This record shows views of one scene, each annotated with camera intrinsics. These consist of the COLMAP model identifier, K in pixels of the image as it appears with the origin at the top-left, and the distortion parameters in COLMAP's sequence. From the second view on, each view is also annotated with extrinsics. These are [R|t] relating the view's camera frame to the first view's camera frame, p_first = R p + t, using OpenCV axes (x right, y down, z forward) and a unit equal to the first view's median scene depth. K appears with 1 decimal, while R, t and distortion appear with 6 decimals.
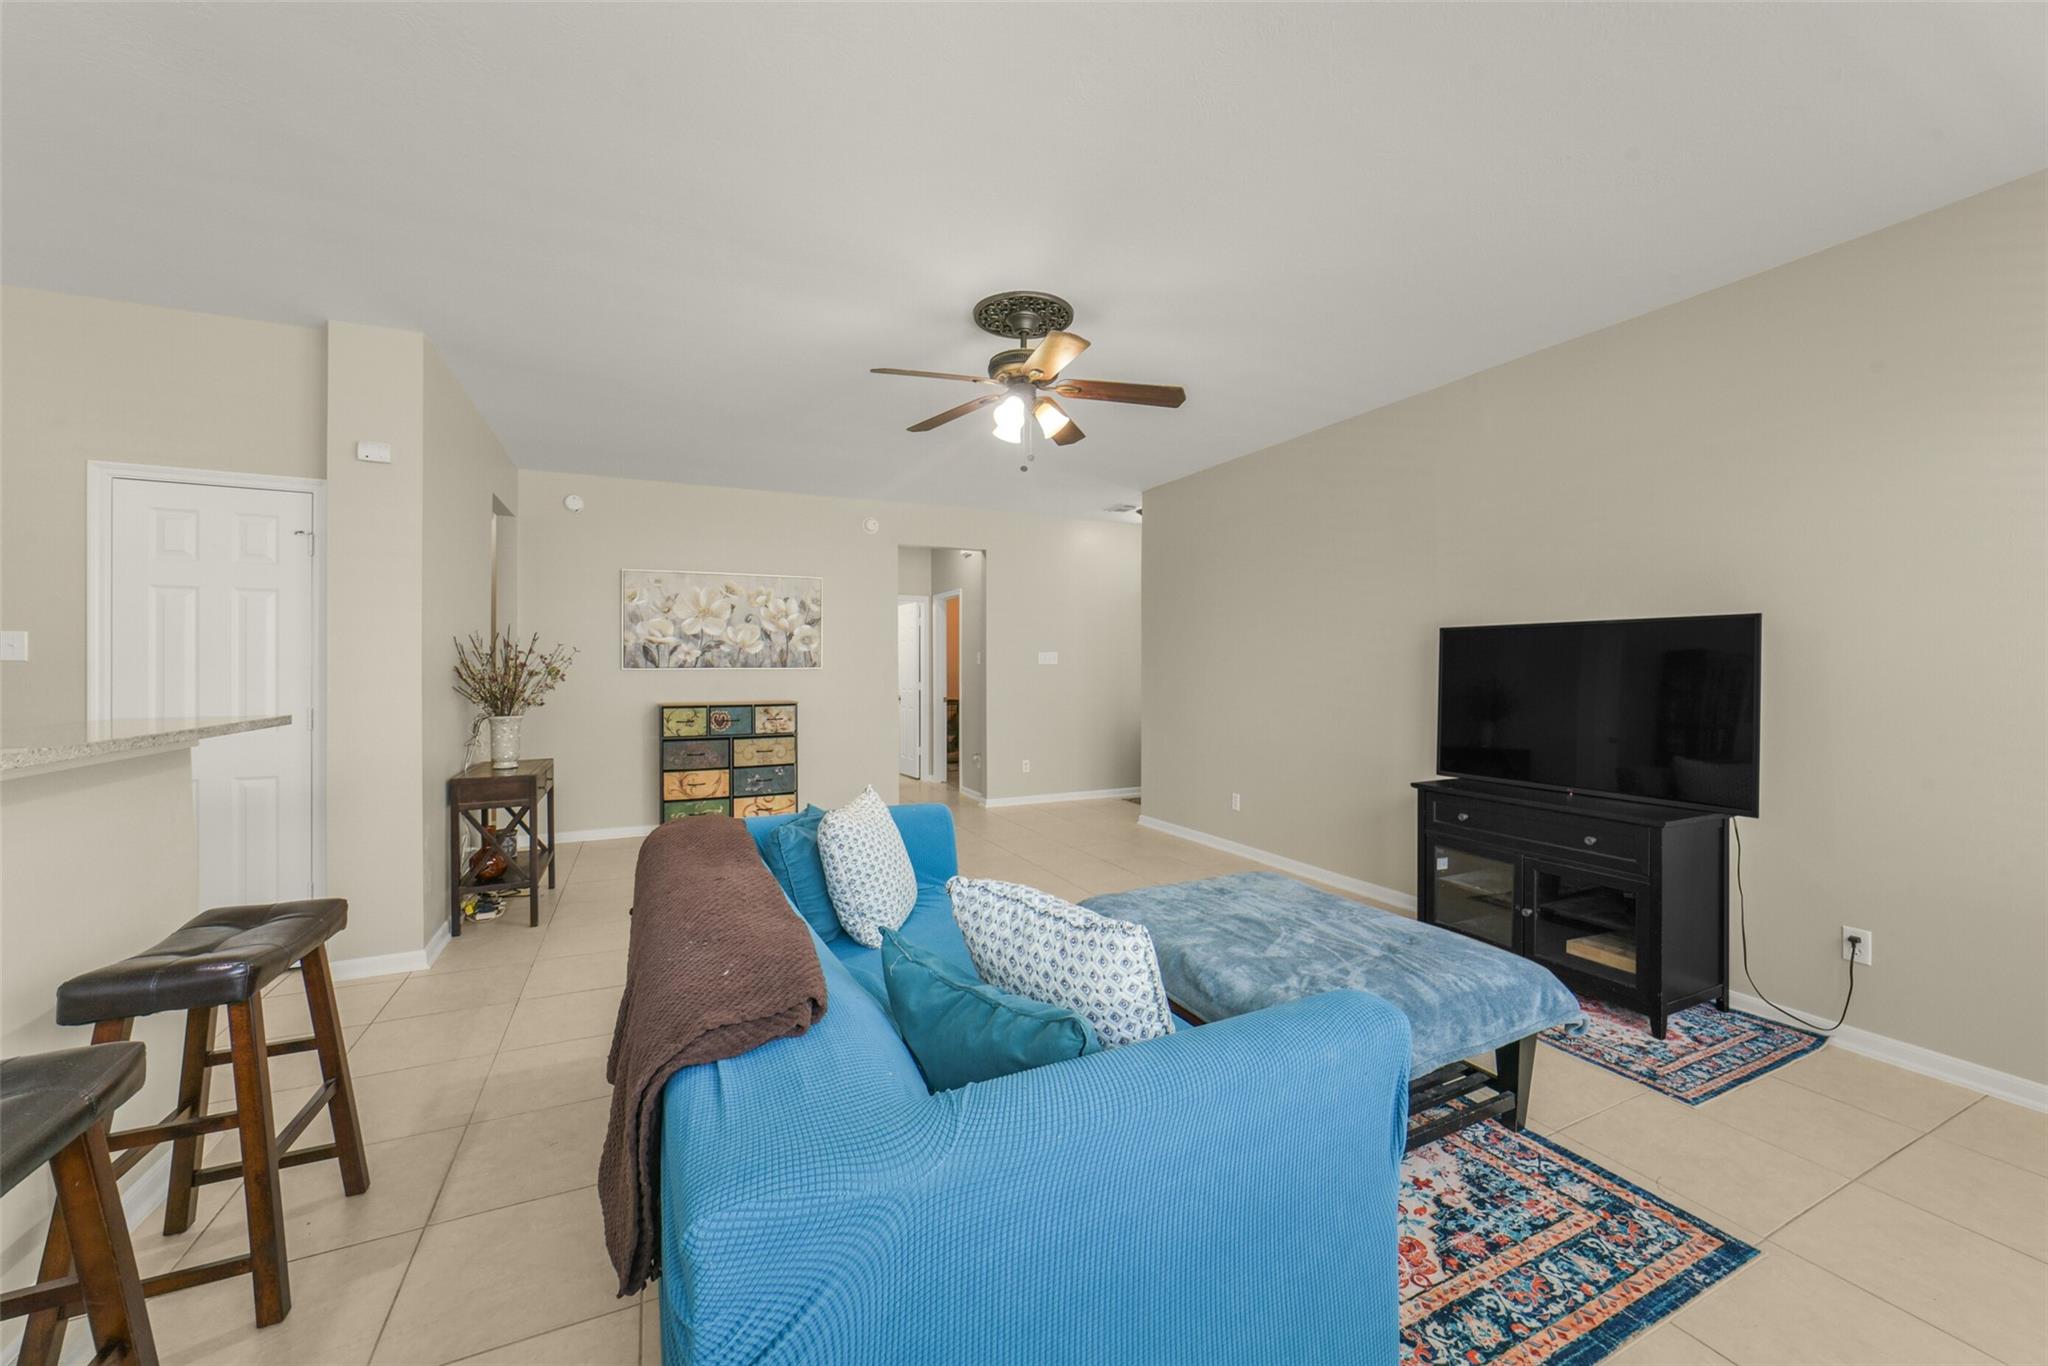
lens RADIAL K [[784.9, 0, 1032.7], [0, 784.9, 664.4], [0, 0, 1]] dist [-0.028144, 0.012927]
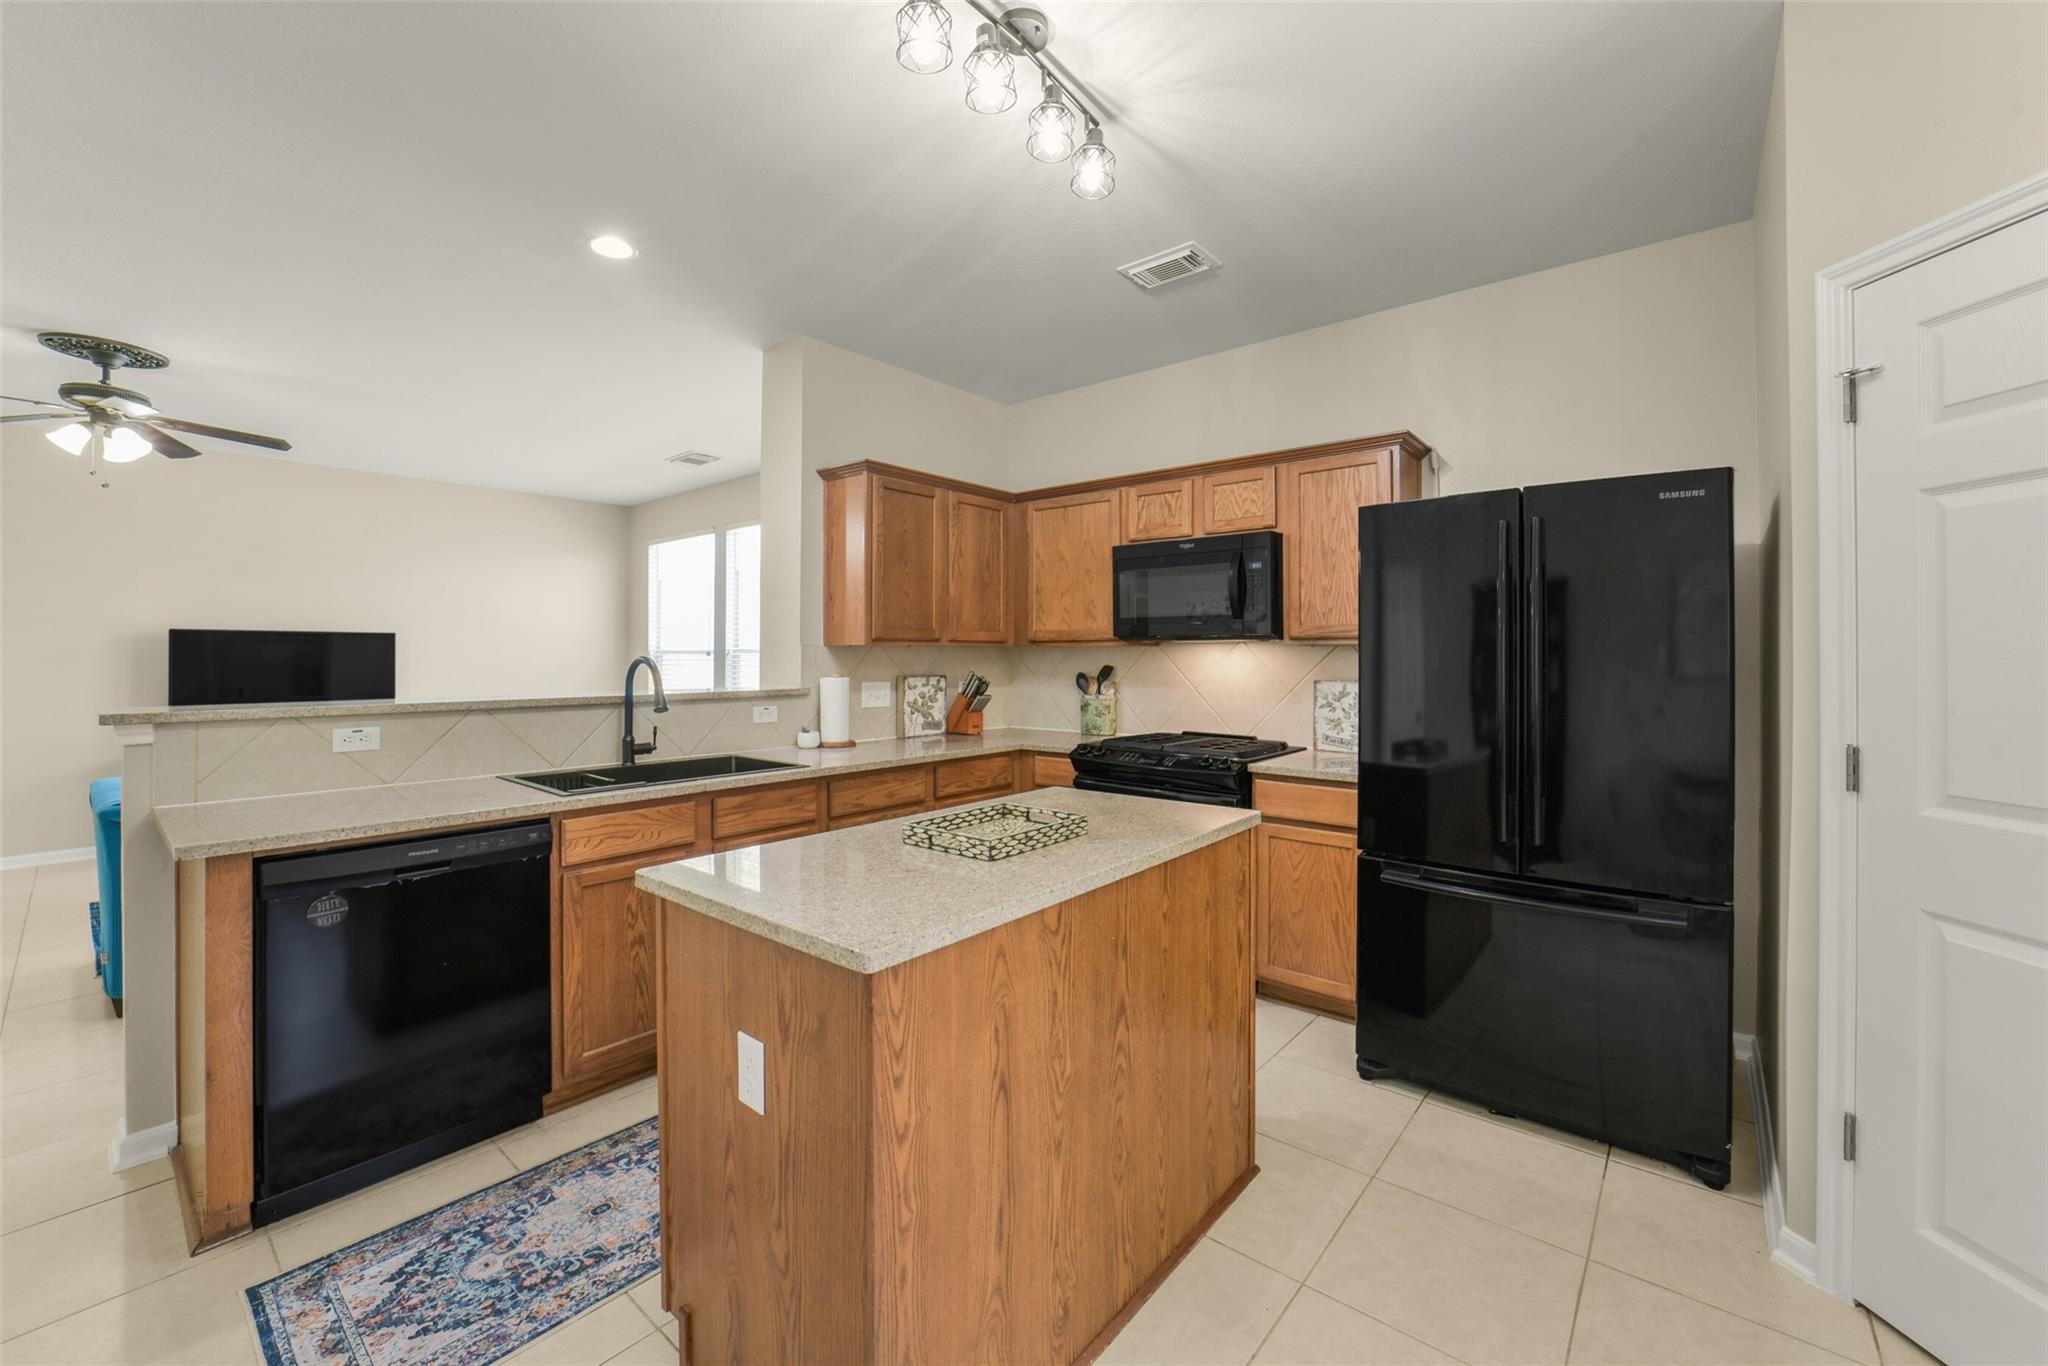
lens RADIAL K [[819.0, 0, 1030.4], [0, 819.0, 649.9], [0, 0, 1]] dist [-0.038270, 0.009381]
pose [[-0.420160, 0.008108, 0.907414, -0.838638], [-0.003605, 0.999937, -0.010604, -0.000649], [-0.907443, -0.007727, -0.420104, 0.140371]]
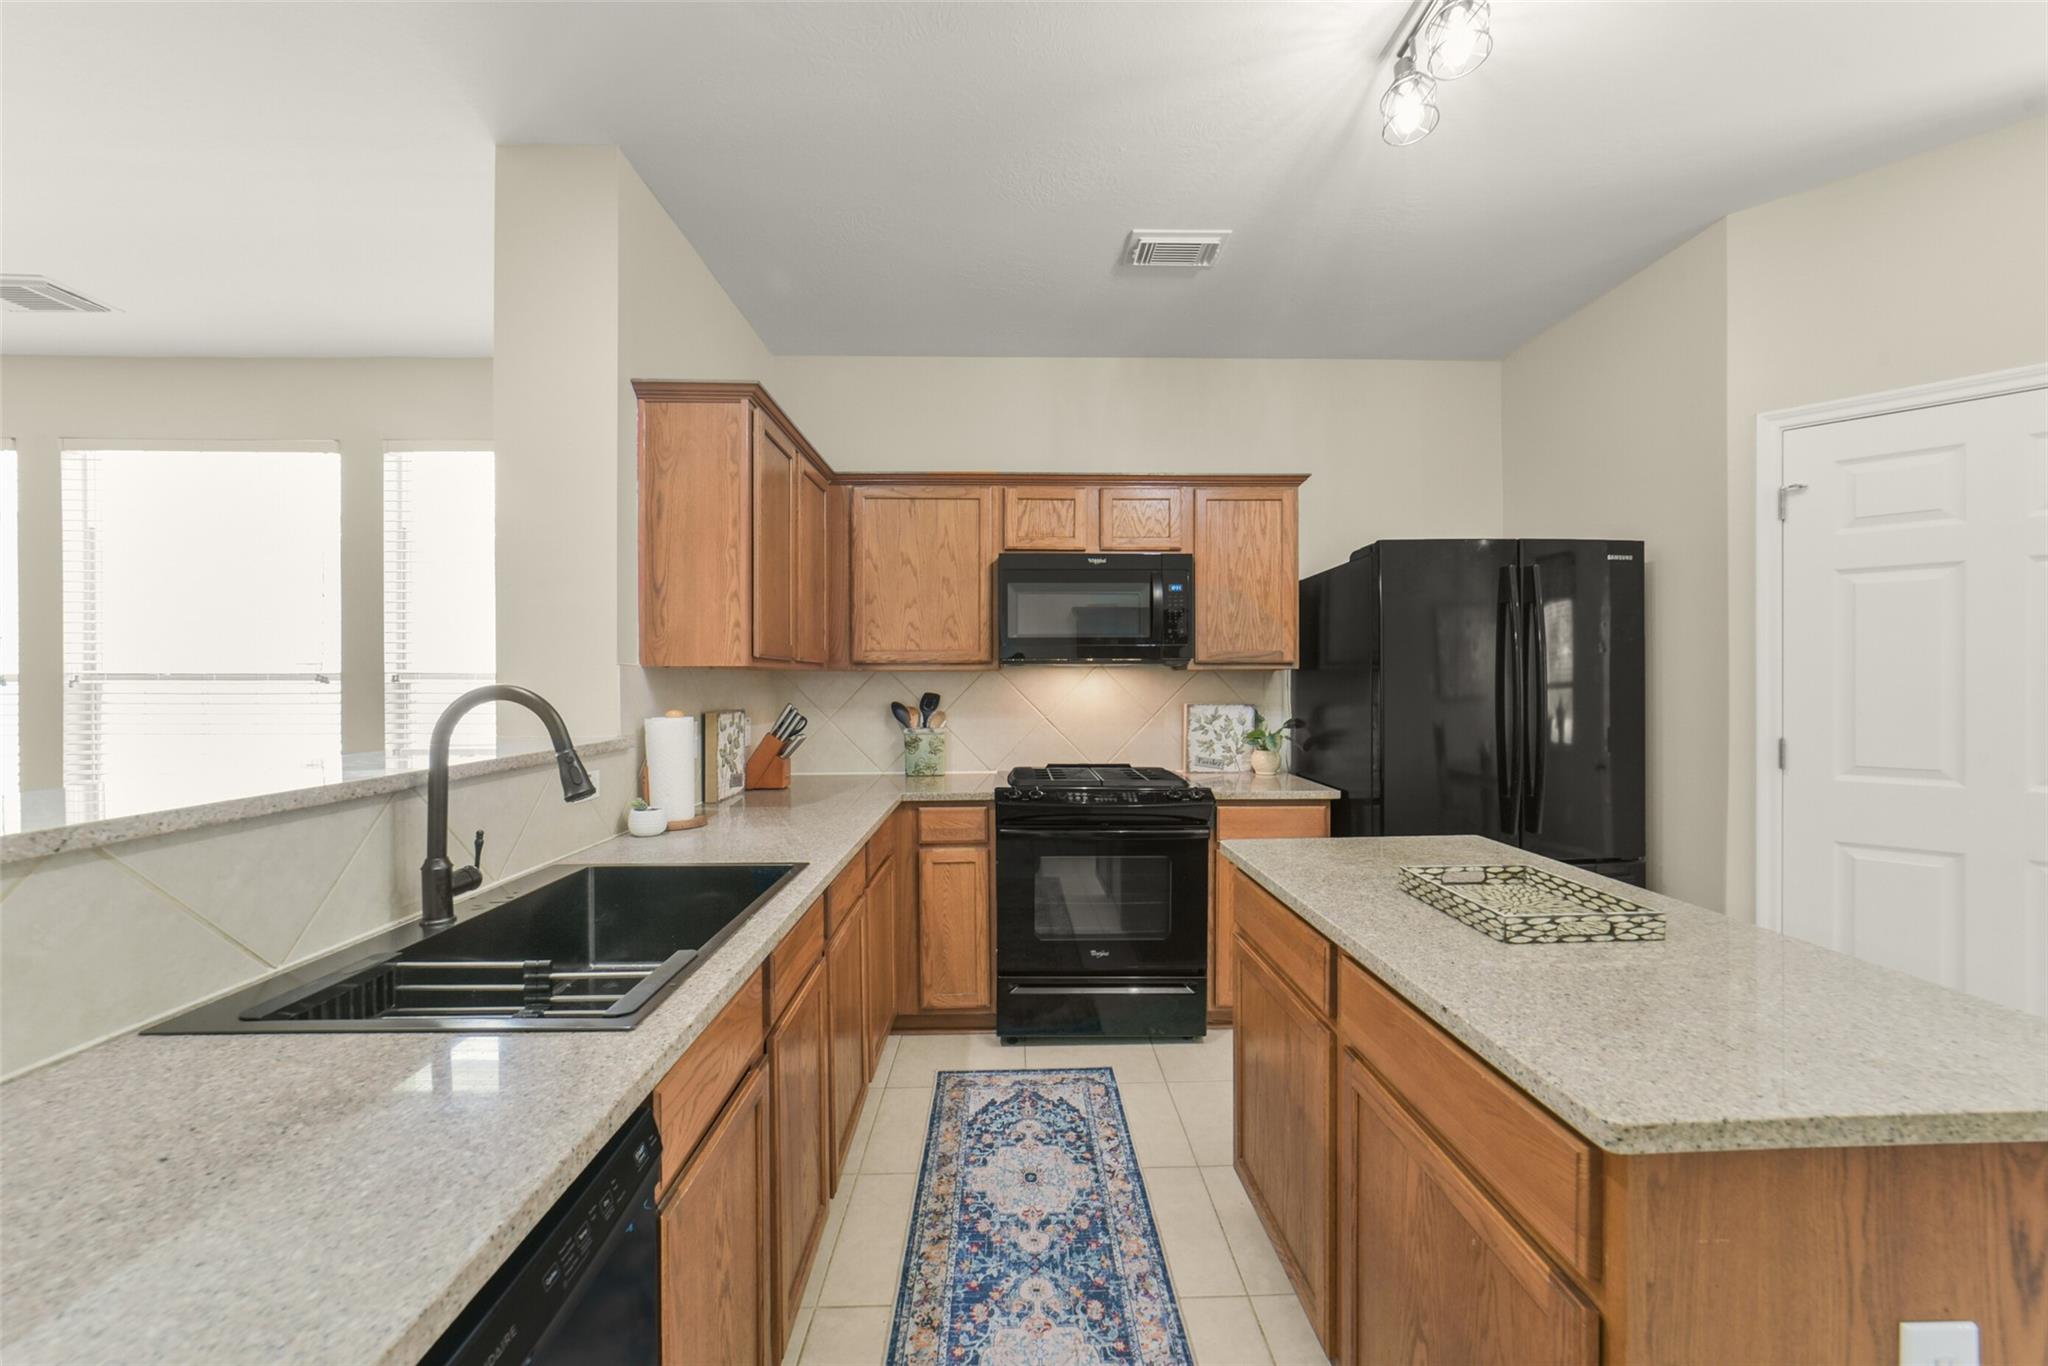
lens RADIAL K [[799.0, 0, 1030.1], [0, 799.0, 683.5], [0, 0, 1]] dist [-0.026777, 0.009001]
pose [[-0.914157, 0.004346, 0.405336, -0.538389], [0.004064, 0.999991, -0.001557, -0.000605], [-0.405339, 0.000224, -0.914166, 0.283994]]
